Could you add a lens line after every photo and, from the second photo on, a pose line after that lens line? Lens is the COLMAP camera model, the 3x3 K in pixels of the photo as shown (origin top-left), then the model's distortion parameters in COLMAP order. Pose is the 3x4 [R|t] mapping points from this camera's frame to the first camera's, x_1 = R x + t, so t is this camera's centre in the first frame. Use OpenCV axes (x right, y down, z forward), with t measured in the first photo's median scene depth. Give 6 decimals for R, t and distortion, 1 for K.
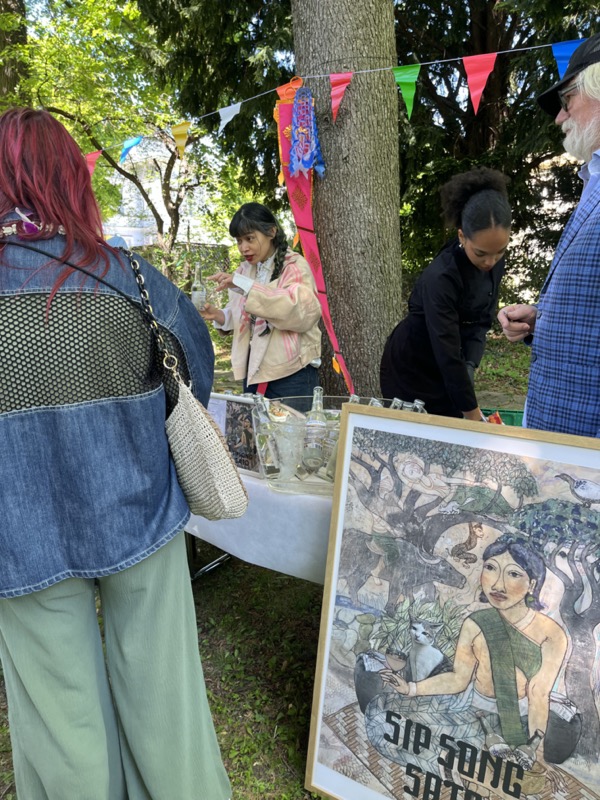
lens RADIAL K [[606.7, 0, 300.3], [0, 606.7, 401.0], [0, 0, 1]] dist [0.064879, -0.094599]
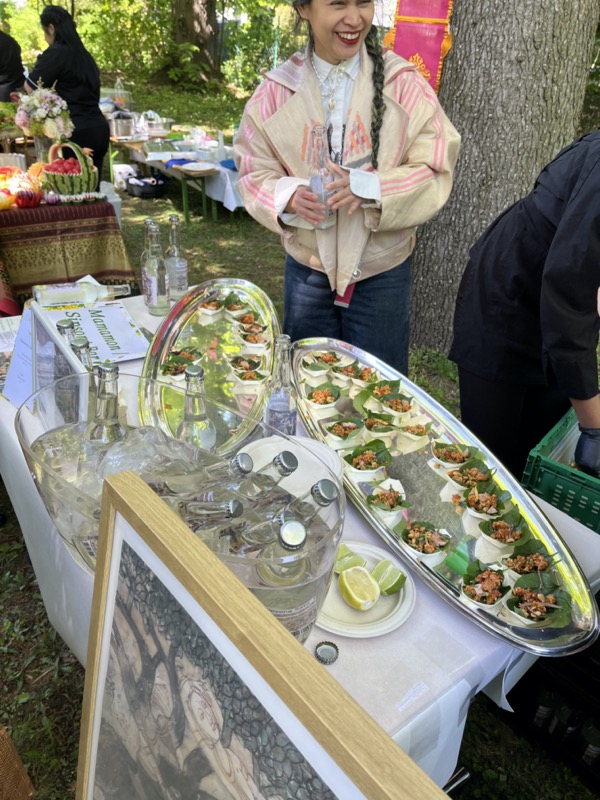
lens RADIAL K [[606.7, 0, 299.1], [0, 606.7, 399.9], [0, 0, 1]] dist [0.064879, -0.094599]
pose [[0.946490, 0.225786, -0.230604, 0.276830], [-0.149908, 0.940345, 0.305416, -0.190928], [0.285806, -0.254504, 0.923874, 0.689618]]
